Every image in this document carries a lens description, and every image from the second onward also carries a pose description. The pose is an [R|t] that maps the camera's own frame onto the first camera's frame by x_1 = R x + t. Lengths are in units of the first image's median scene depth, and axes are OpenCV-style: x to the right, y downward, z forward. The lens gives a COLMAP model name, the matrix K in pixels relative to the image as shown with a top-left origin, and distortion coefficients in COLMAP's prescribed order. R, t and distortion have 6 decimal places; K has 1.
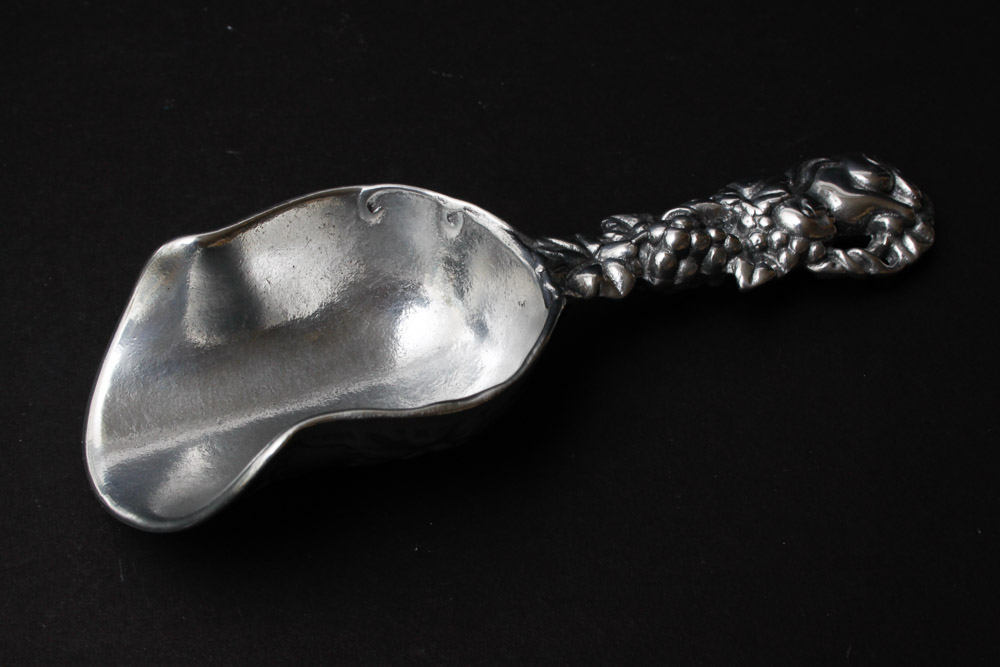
lens RADIAL K [[1713.8, 0, 505.7], [0, 1713.8, 335.0], [0, 0, 1]] dist [-0.019698, 0.000000]
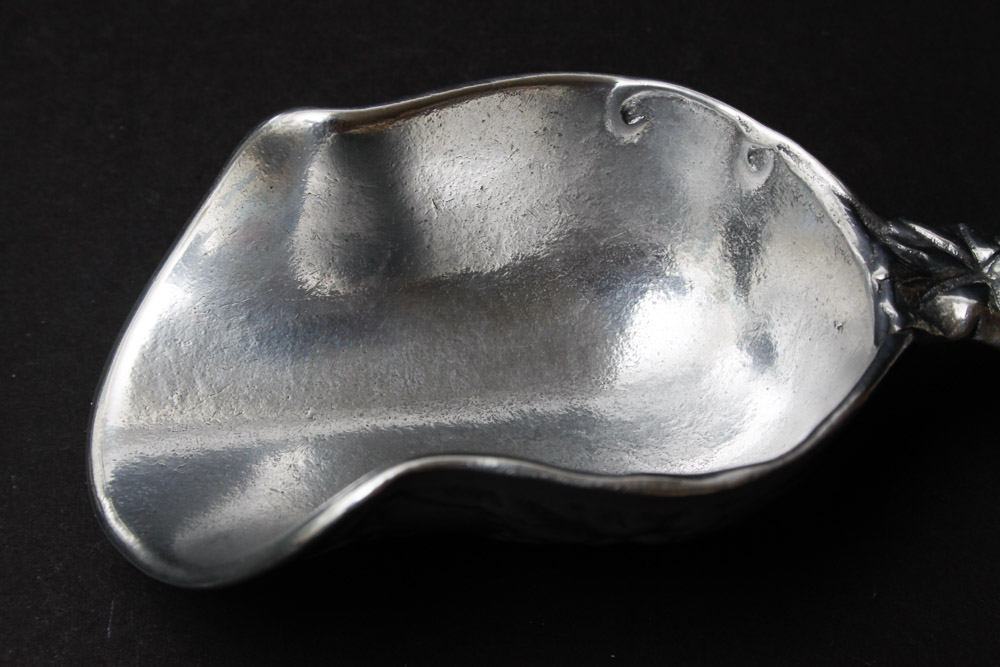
lens RADIAL K [[2292.3, 0, 497.6], [0, 2292.3, 331.1], [0, 0, 1]] dist [-0.016129, 0.000000]
pose [[0.962042, 0.202019, -0.183474, 0.041088], [-0.191658, 0.978763, 0.072737, -0.050715], [0.194272, -0.034811, 0.980330, 0.204372]]
